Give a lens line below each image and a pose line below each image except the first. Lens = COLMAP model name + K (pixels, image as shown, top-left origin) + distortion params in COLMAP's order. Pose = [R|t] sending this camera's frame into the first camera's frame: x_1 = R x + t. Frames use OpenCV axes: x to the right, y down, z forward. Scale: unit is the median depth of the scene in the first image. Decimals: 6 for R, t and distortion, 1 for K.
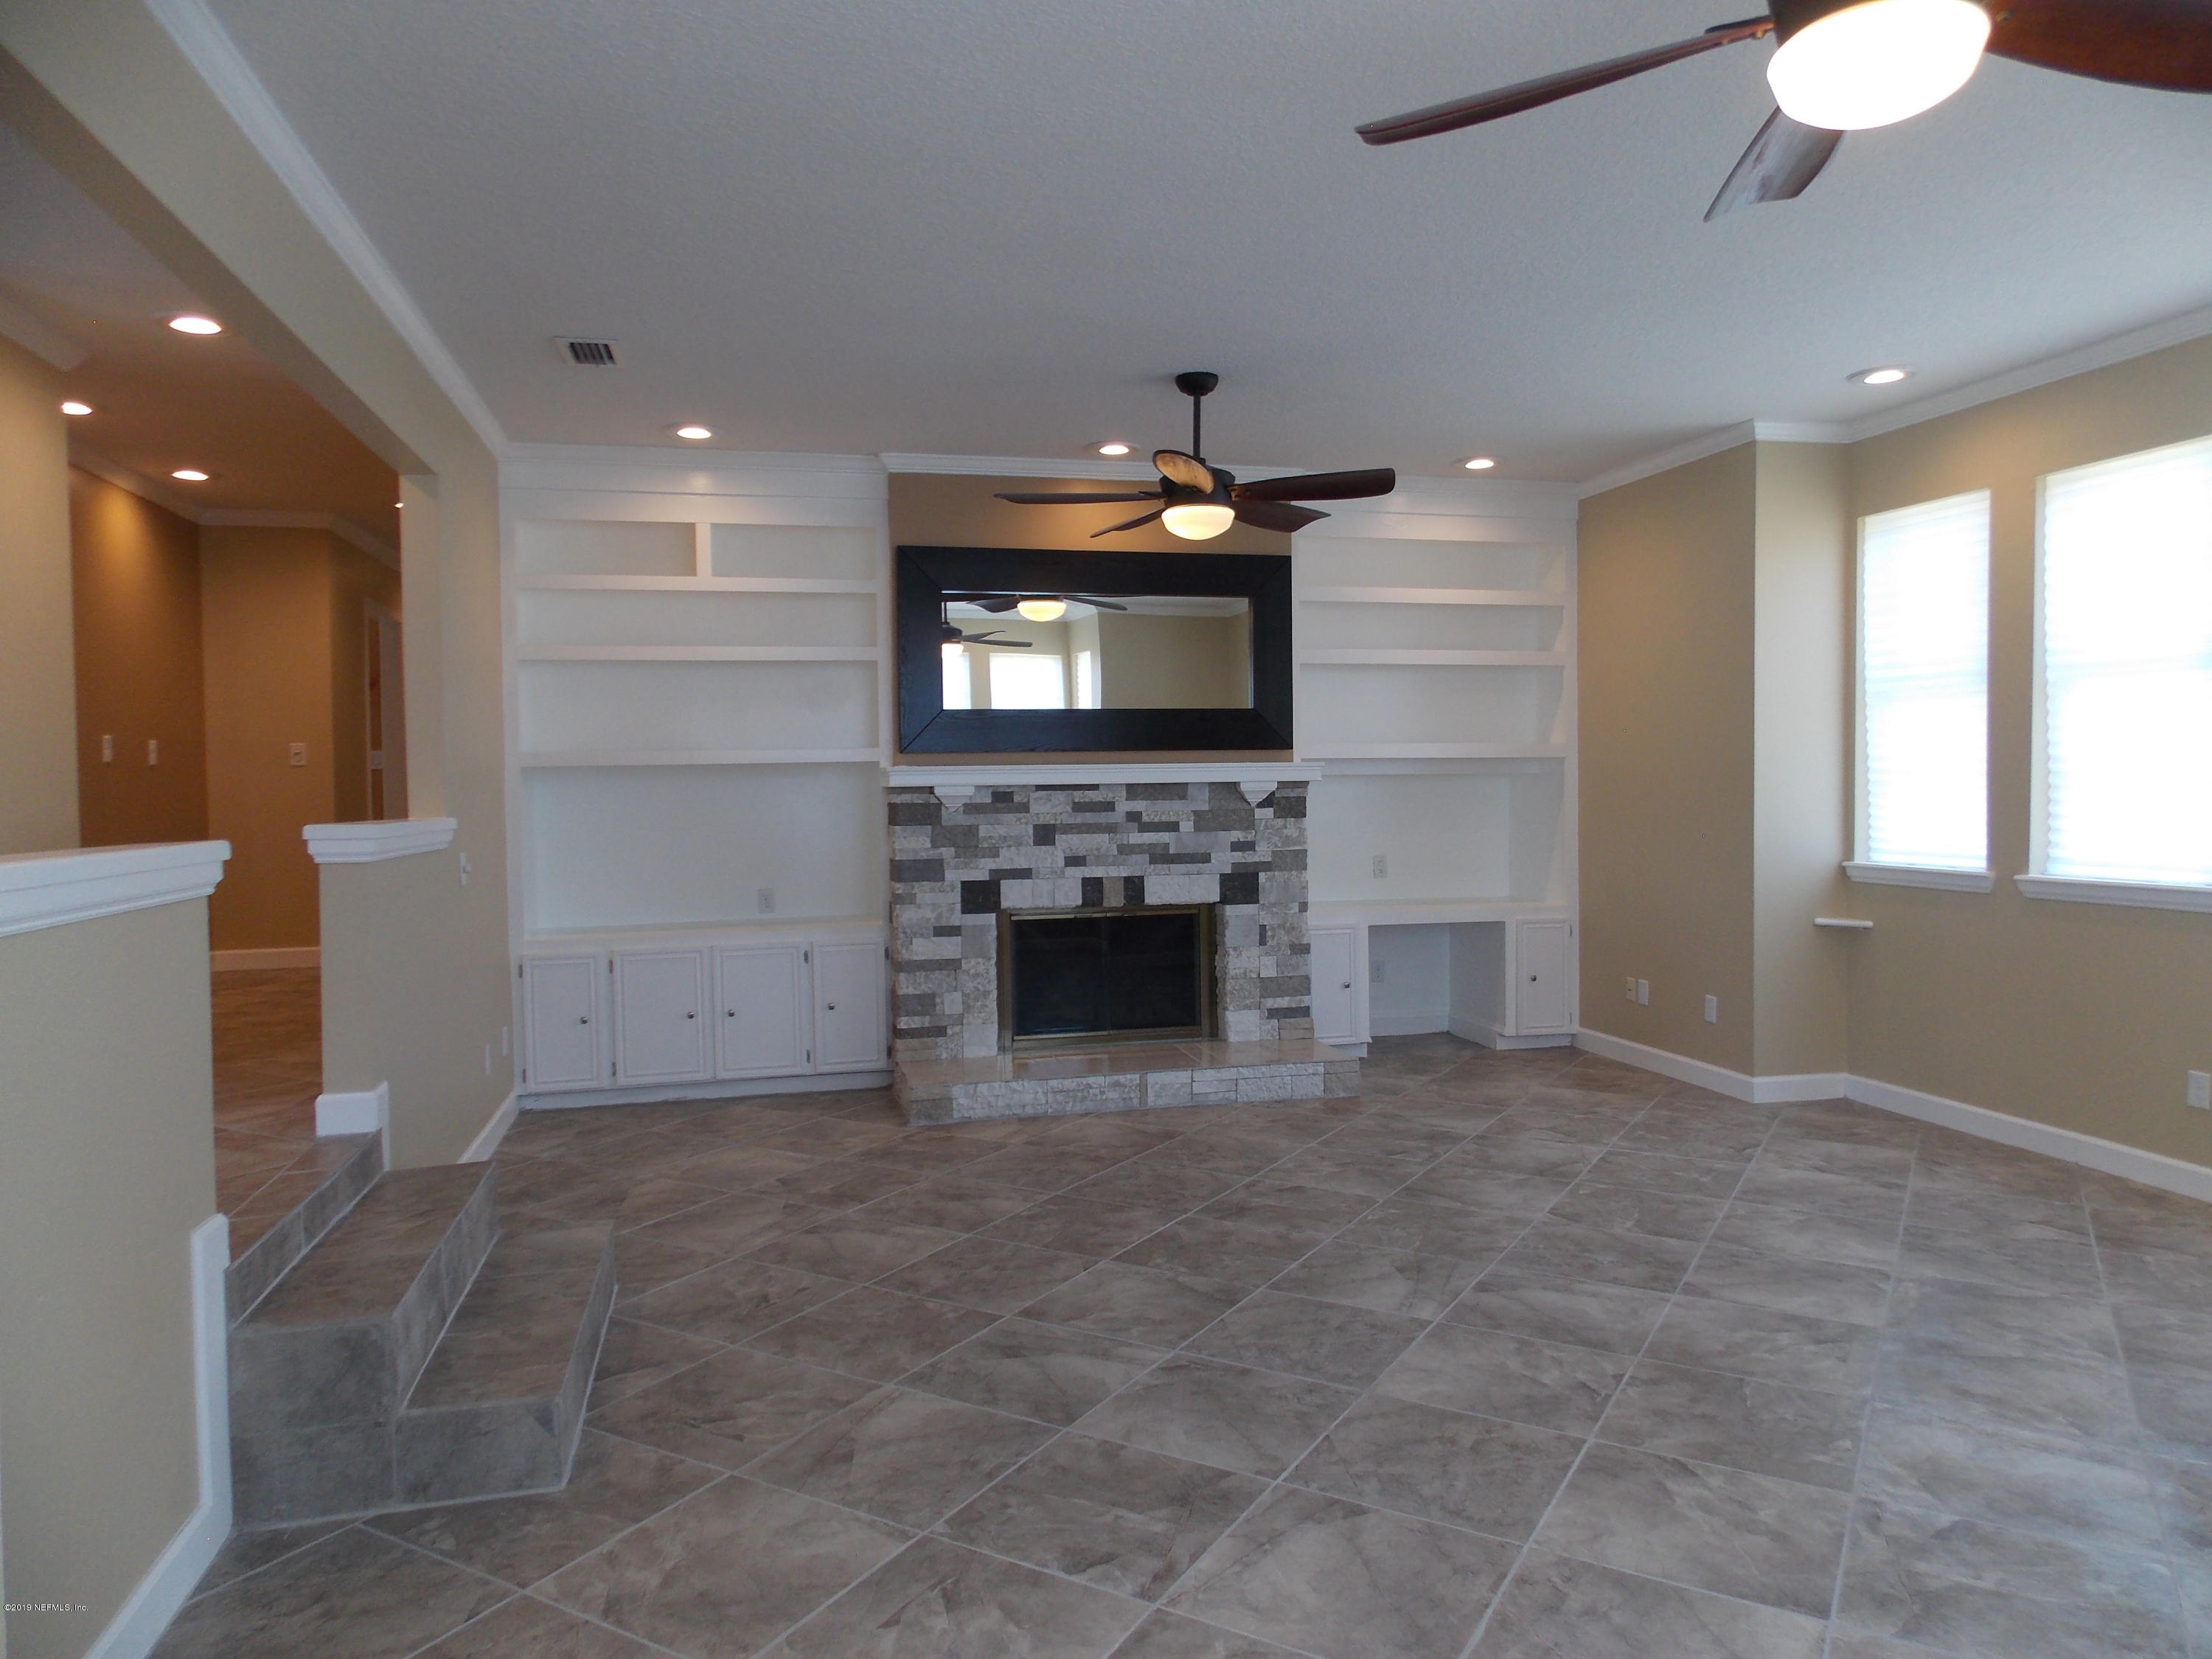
lens RADIAL K [[1461.0, 0, 1121.4], [0, 1461.0, 819.4], [0, 0, 1]] dist [0.010210, -0.004526]
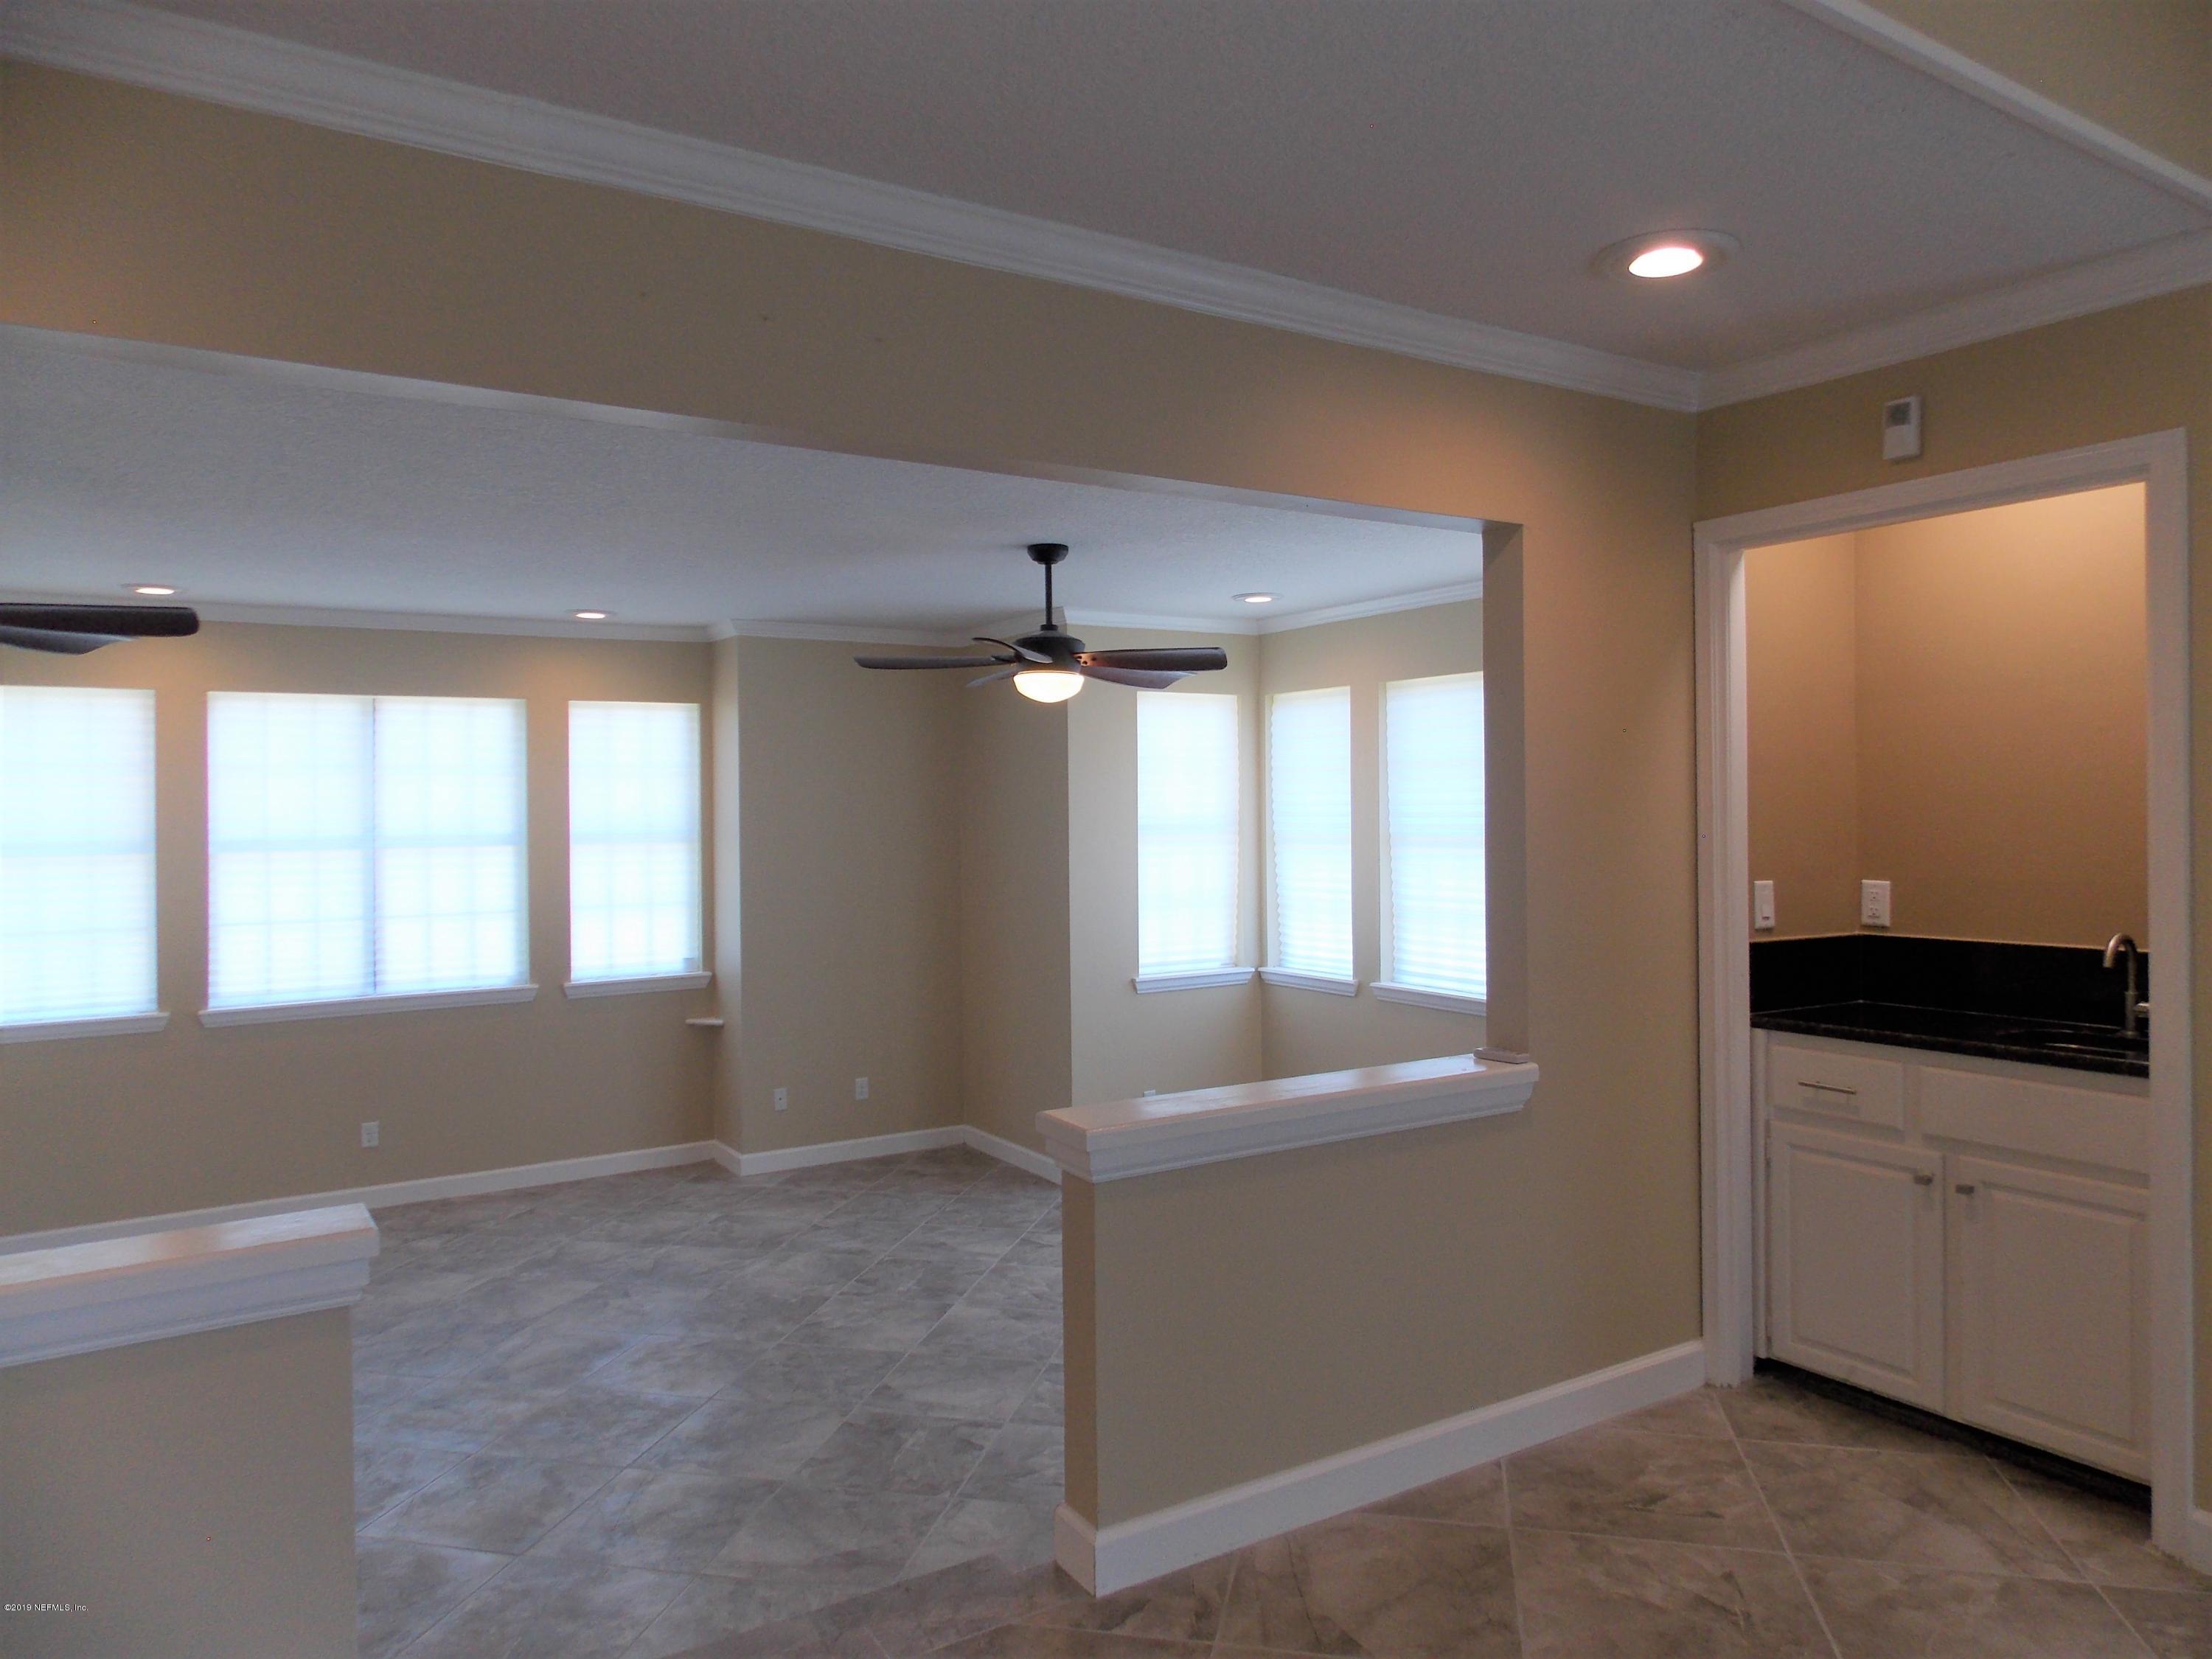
lens RADIAL K [[1461.0, 0, 1119.9], [0, 1461.0, 820.9], [0, 0, 1]] dist [0.010210, -0.004526]
pose [[-0.321966, 0.011429, 0.946682, -0.865367], [0.037322, 0.999303, 0.000629, -0.100018], [-0.946015, 0.035535, -0.322168, 0.707637]]
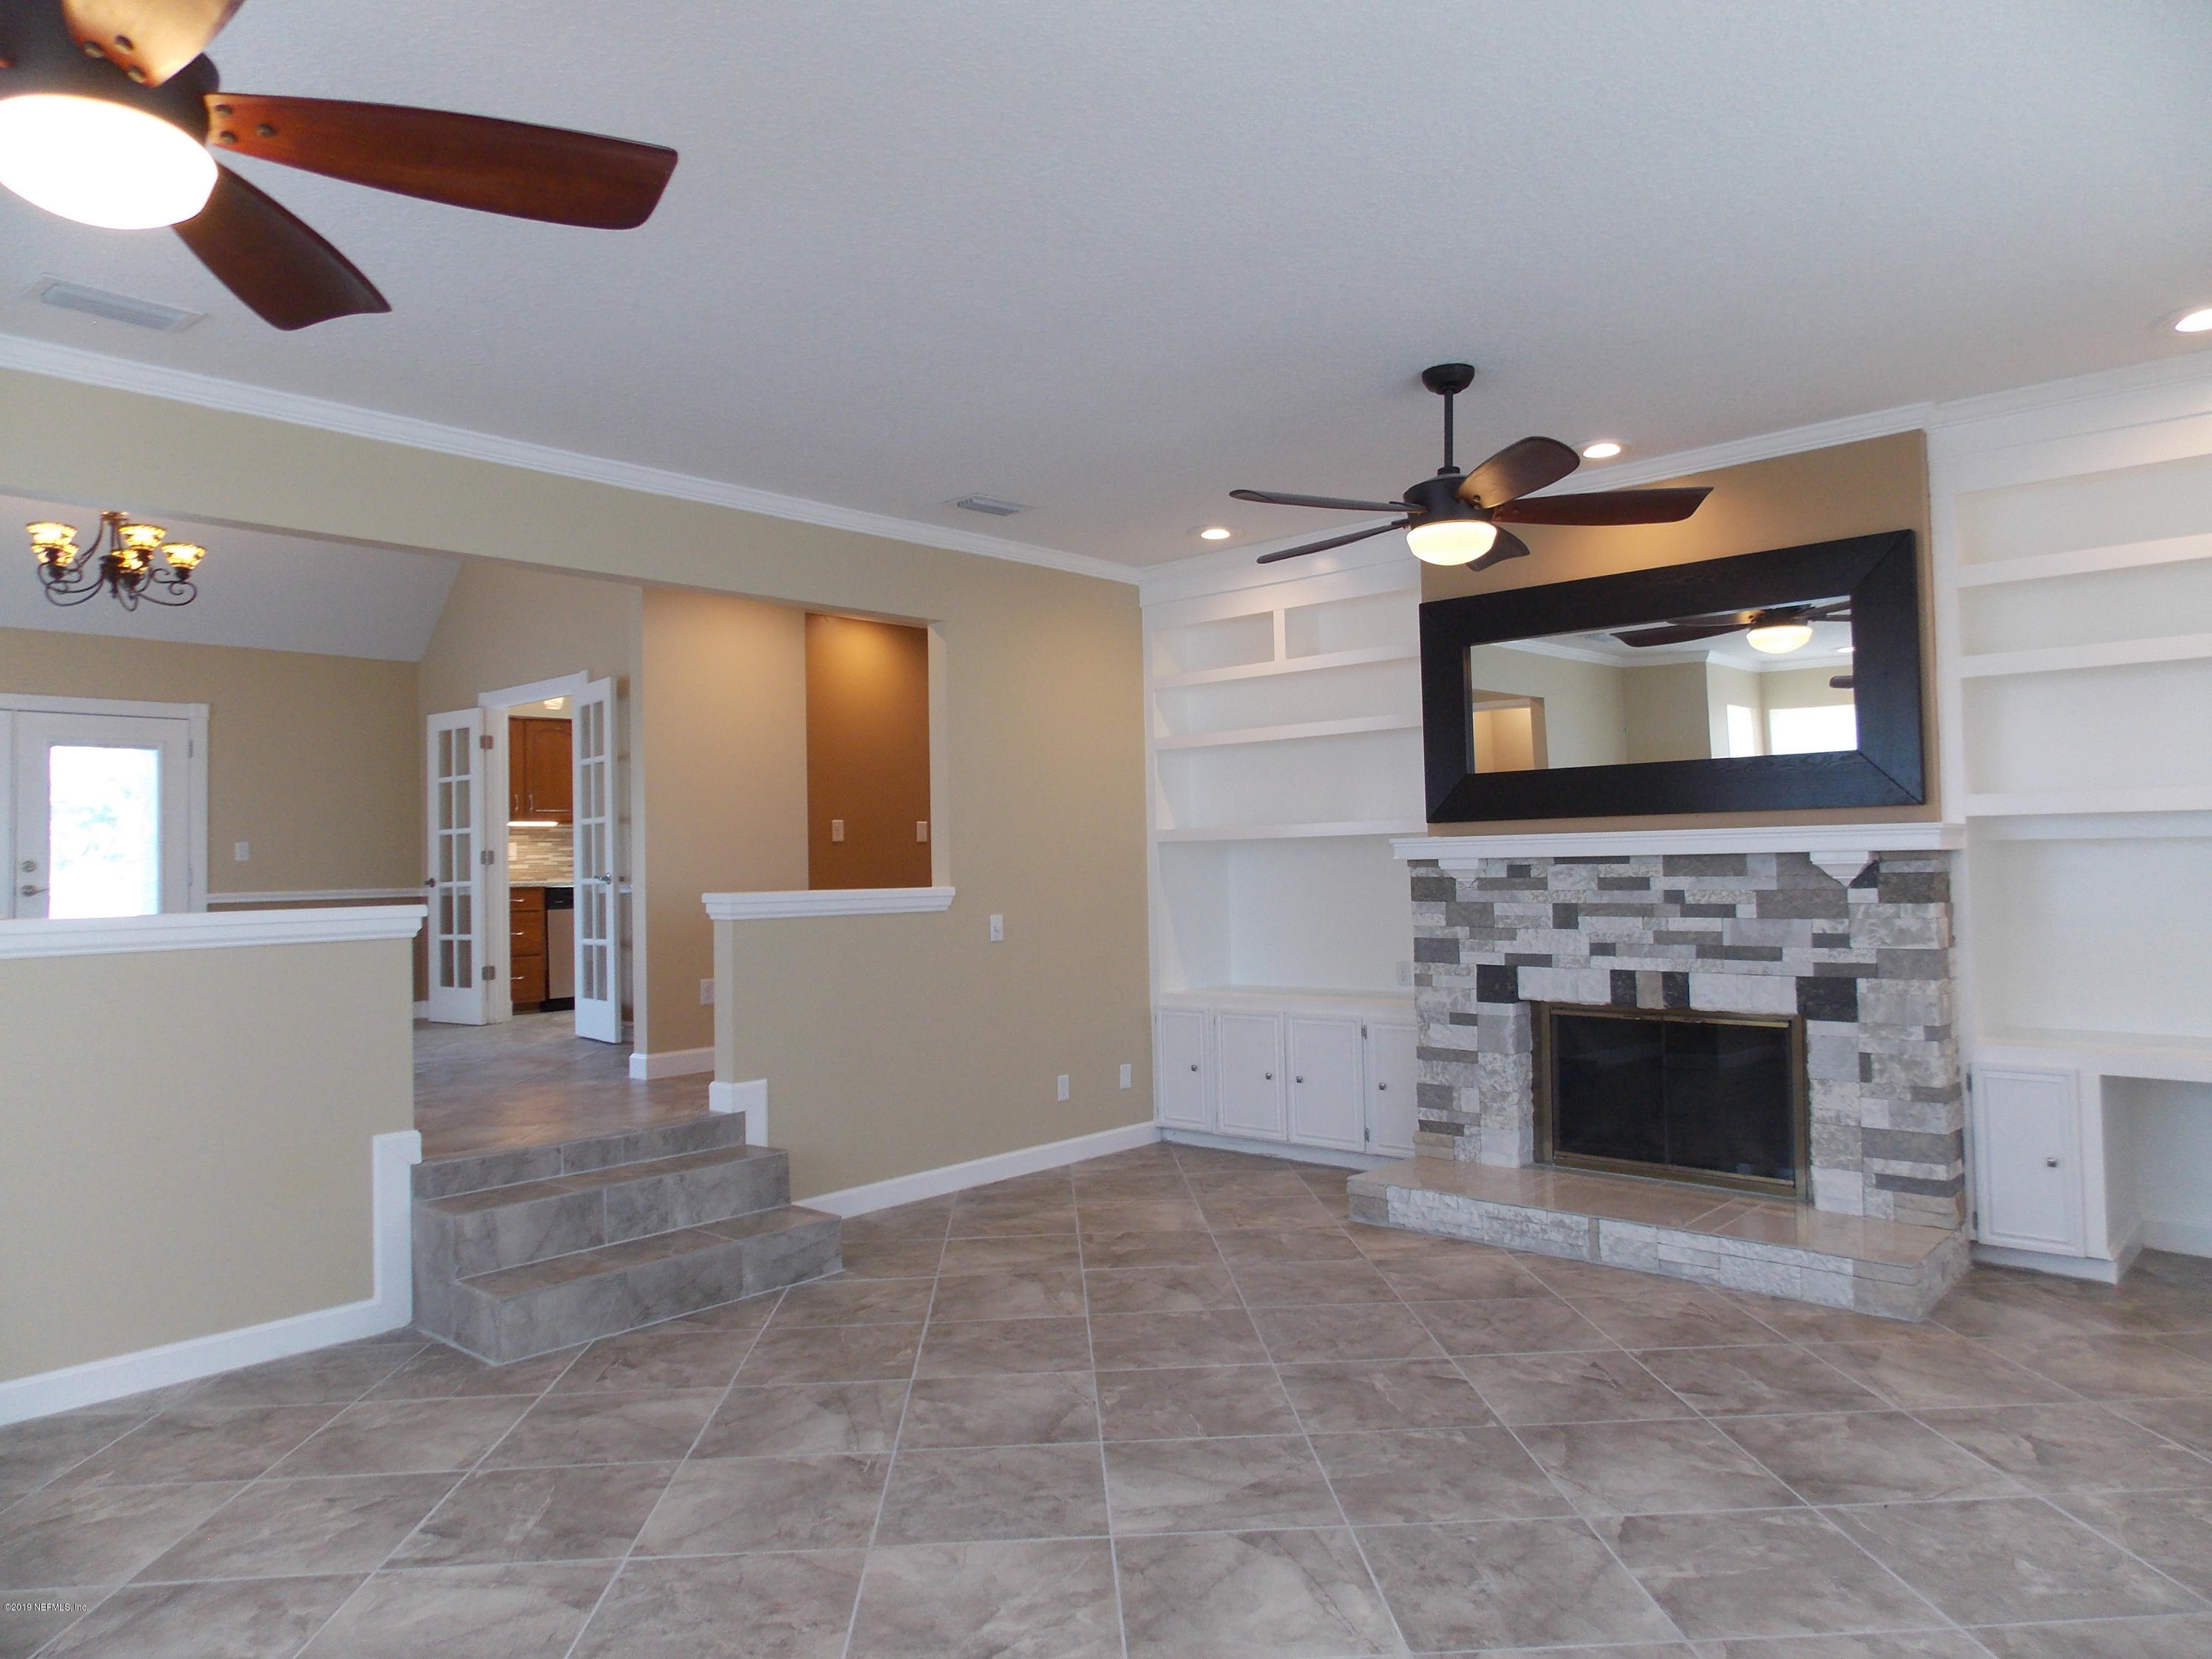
lens RADIAL K [[1461.0, 0, 1103.4], [0, 1461.0, 829.5], [0, 0, 1]] dist [0.010210, -0.004526]
pose [[0.555389, -0.017106, -0.831415, 0.670019], [-0.010191, 0.999573, -0.027373, -0.018119], [0.831528, 0.023675, 0.554978, 0.406266]]
